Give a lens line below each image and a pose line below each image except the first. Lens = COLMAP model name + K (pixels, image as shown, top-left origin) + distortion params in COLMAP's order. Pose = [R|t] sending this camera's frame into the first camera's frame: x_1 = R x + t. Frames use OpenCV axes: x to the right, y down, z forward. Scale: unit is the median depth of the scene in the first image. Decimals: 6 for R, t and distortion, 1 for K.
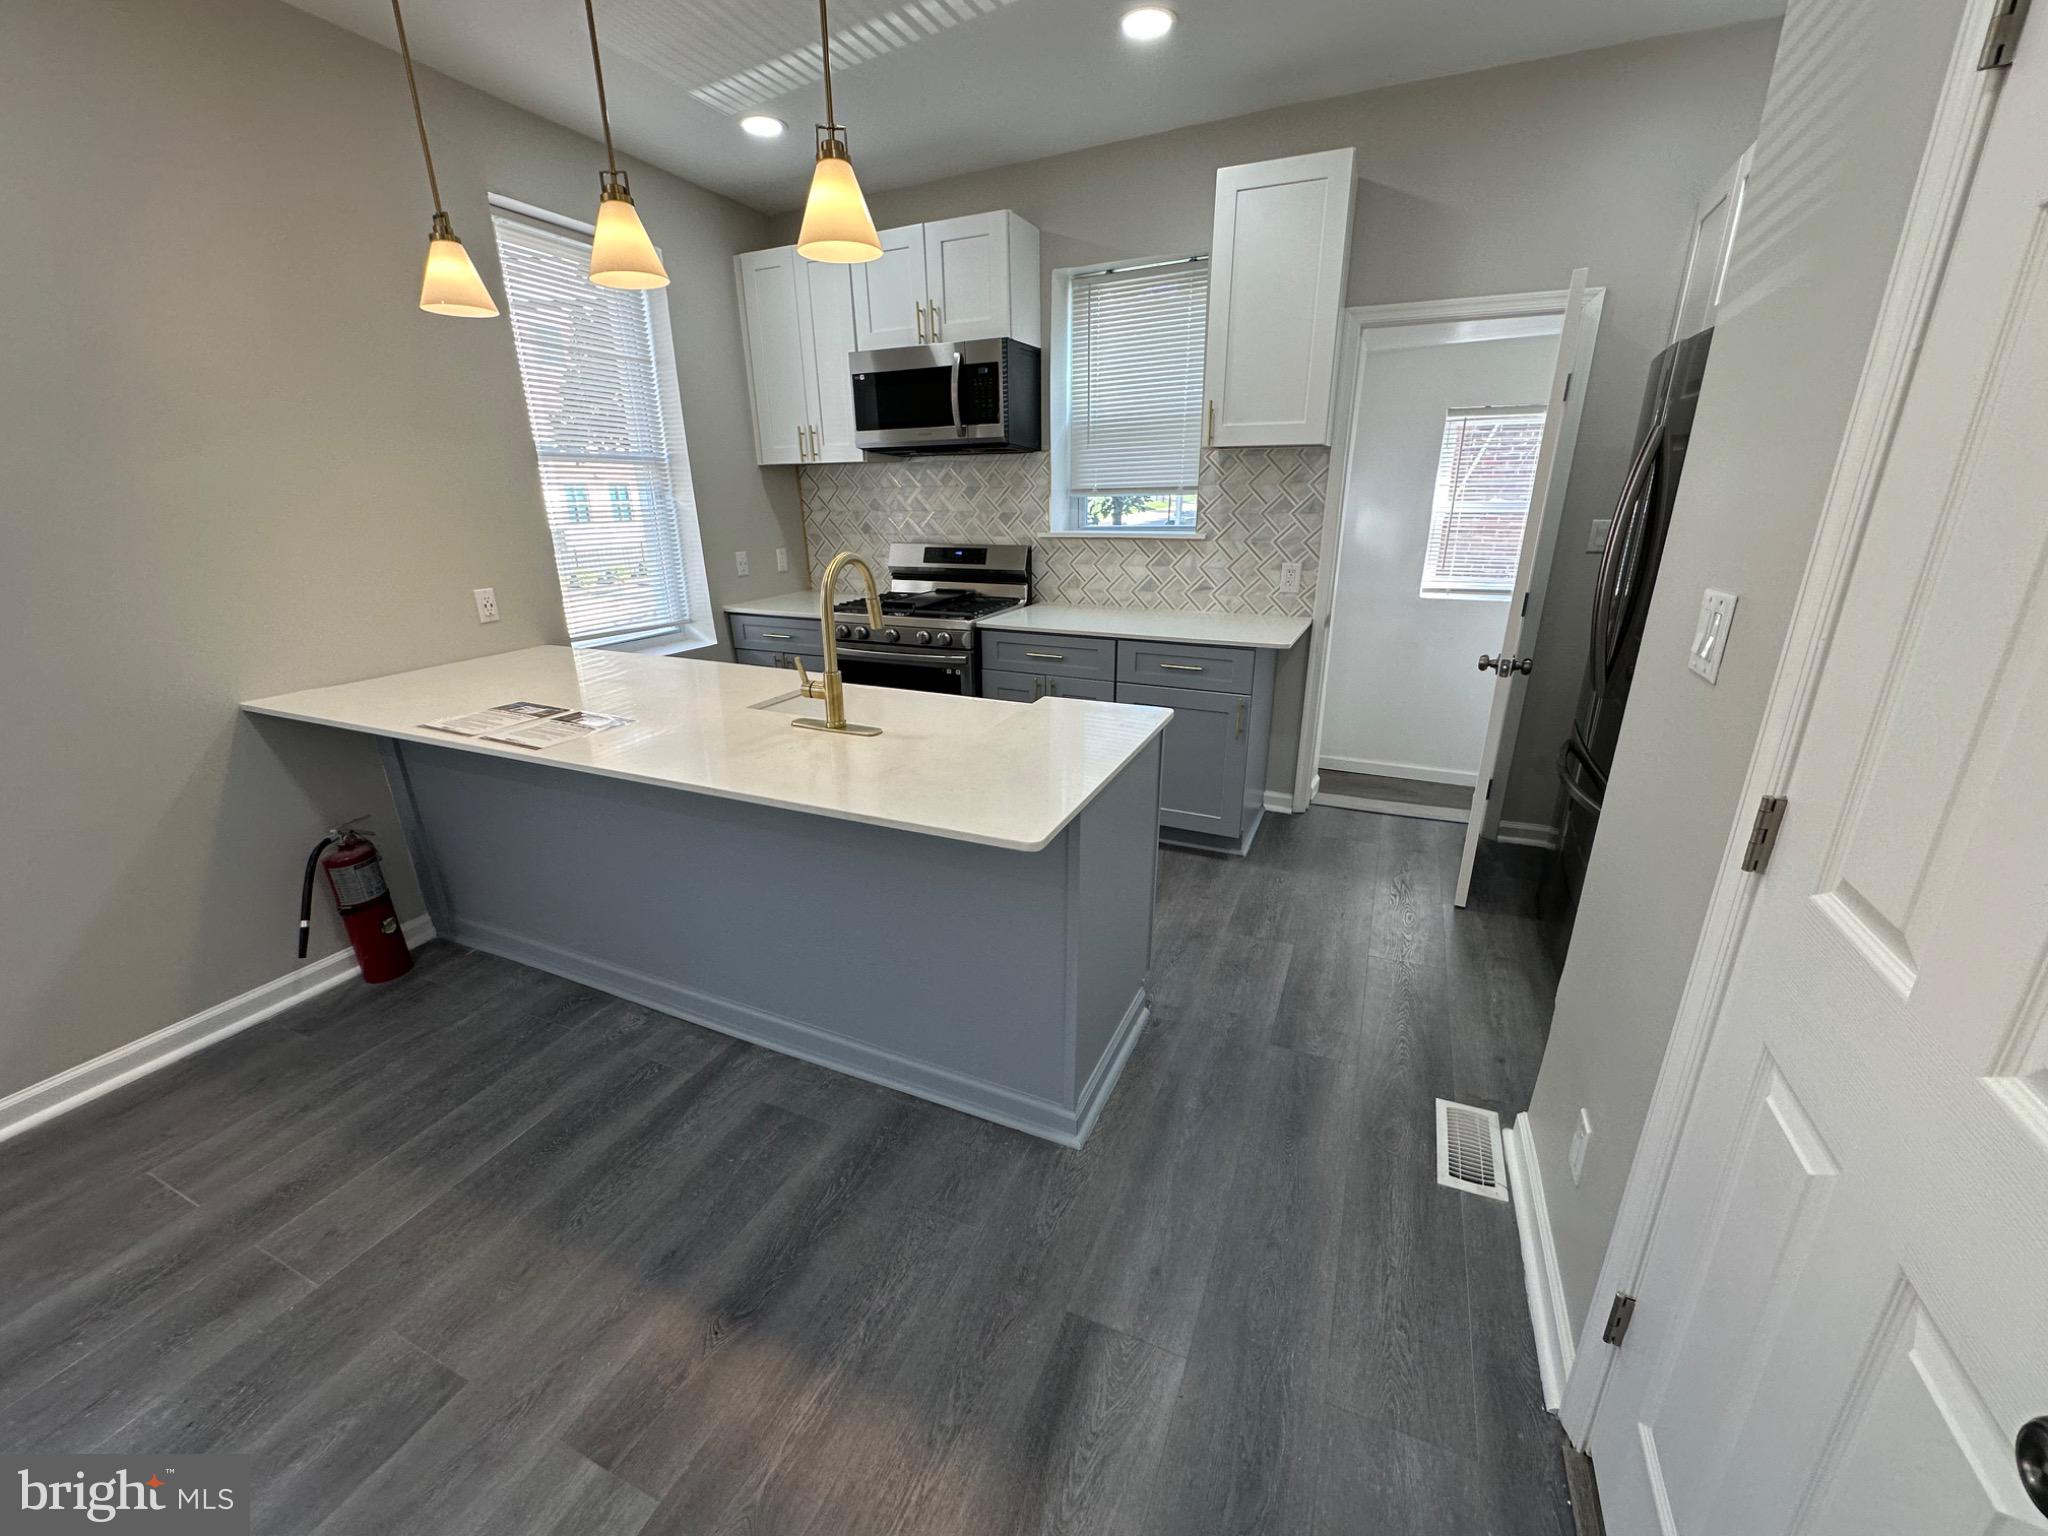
lens RADIAL K [[820.7, 0, 1021.1], [0, 820.7, 767.8], [0, 0, 1]] dist [-0.006767, 0.001963]
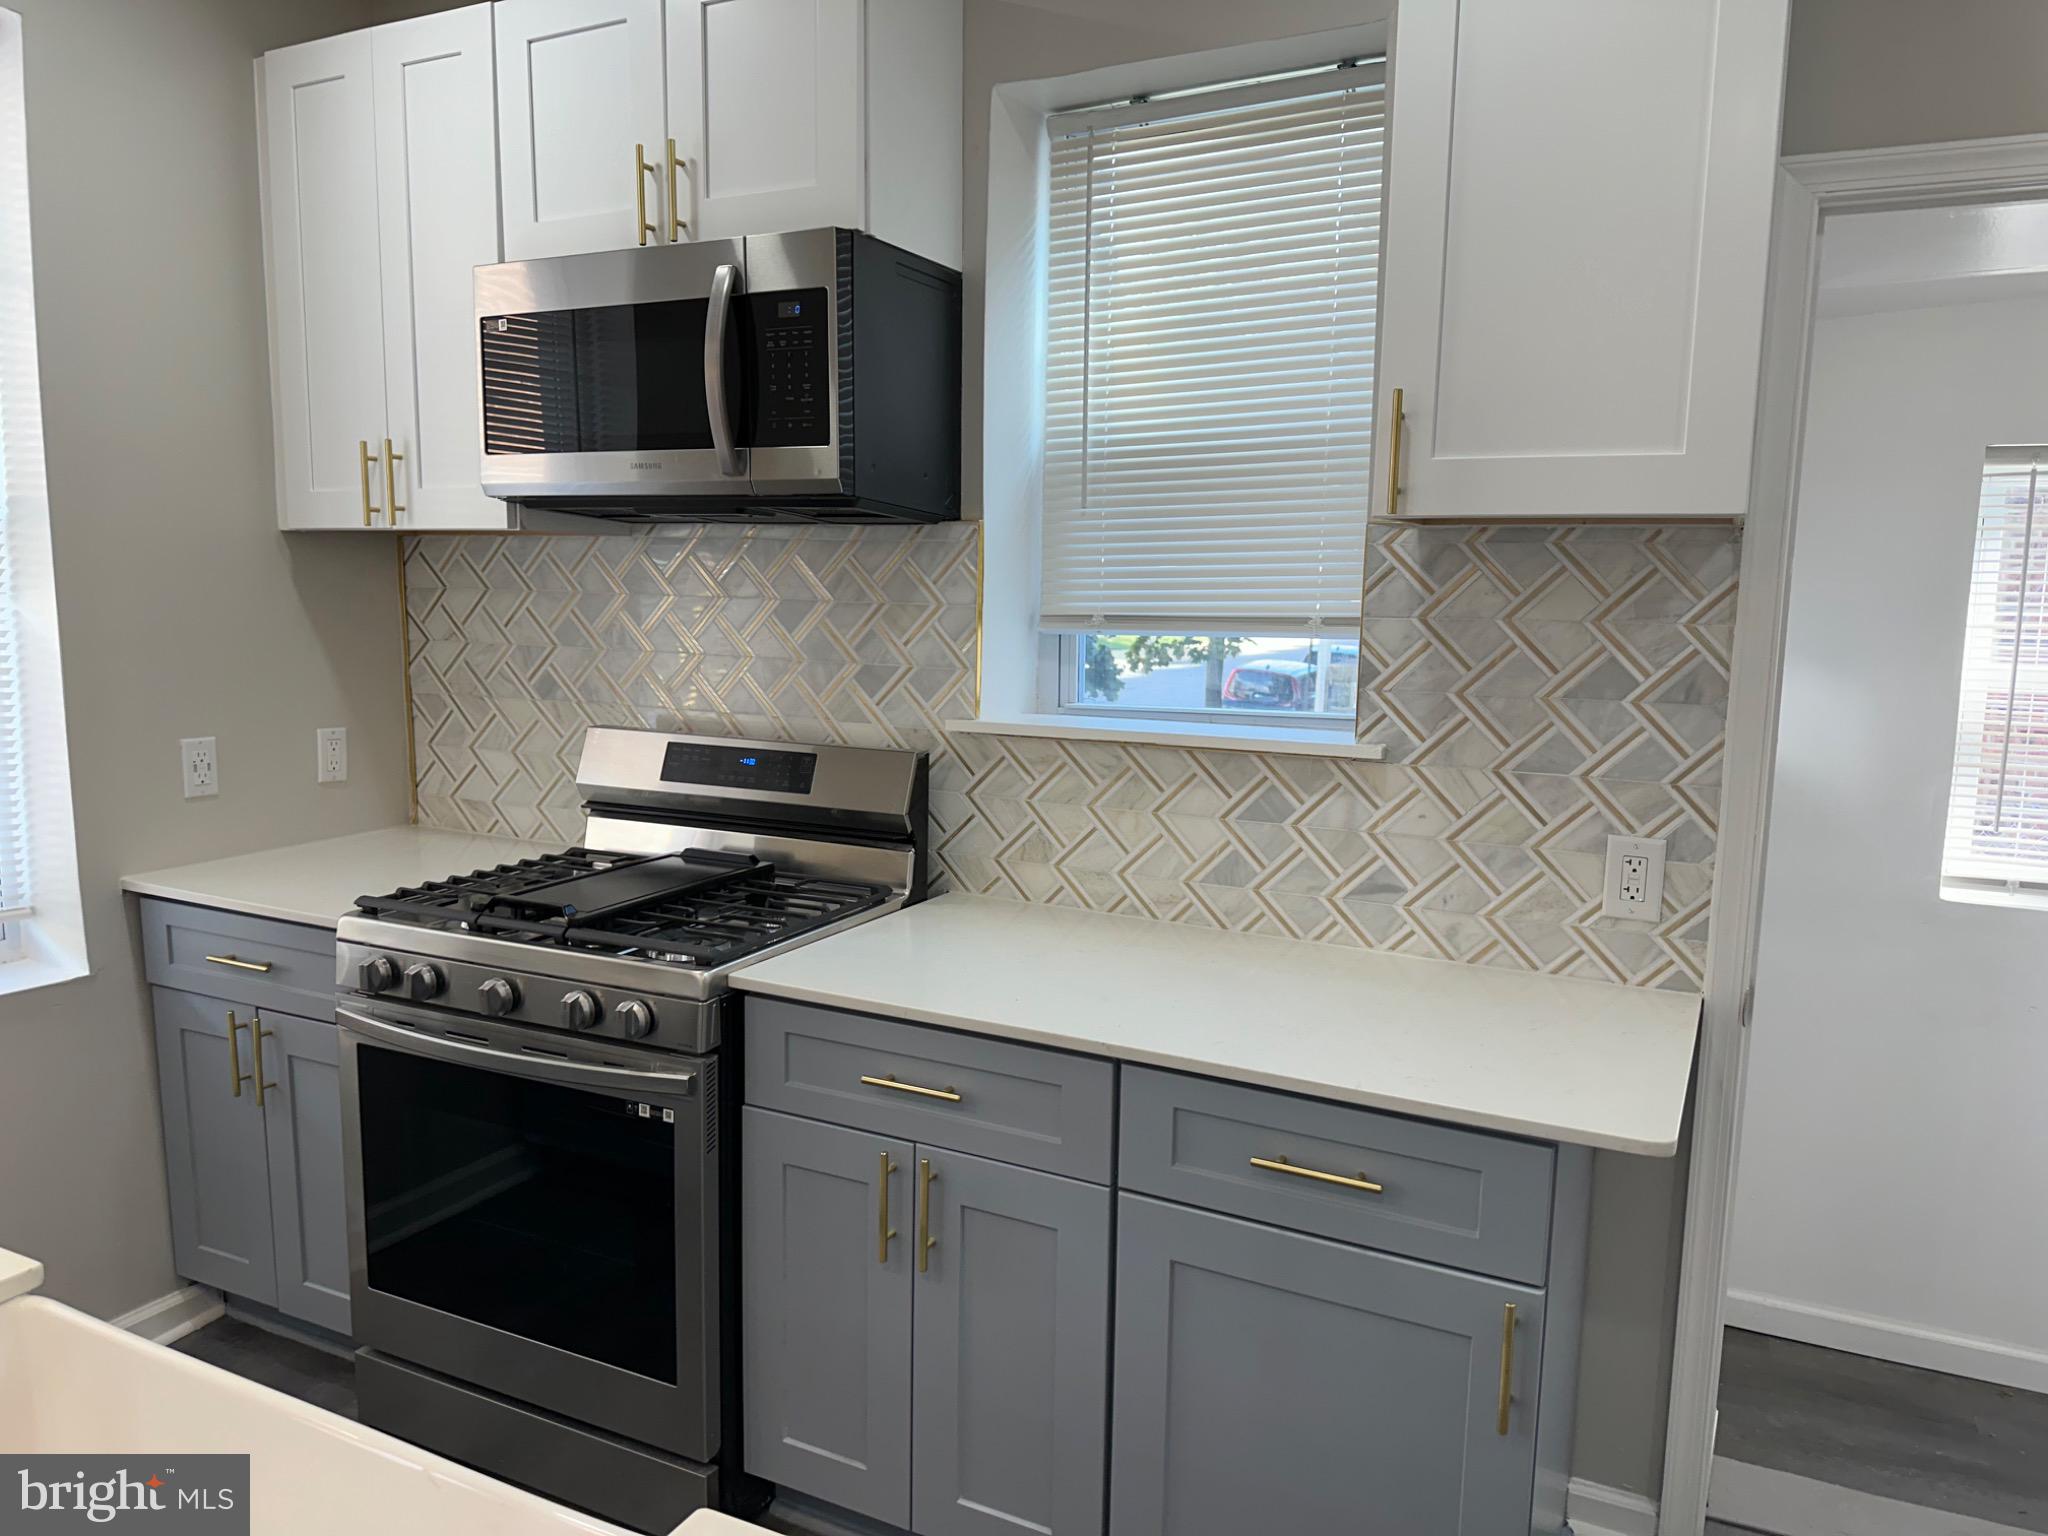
lens RADIAL K [[1443.9, 0, 1023.8], [0, 1443.9, 776.0], [0, 0, 1]] dist [0.052757, -0.013950]
pose [[0.999156, 0.033099, -0.024314, 0.077894], [-0.037262, 0.979539, -0.197775, -0.132730], [0.017270, 0.198515, 0.979946, 0.353154]]
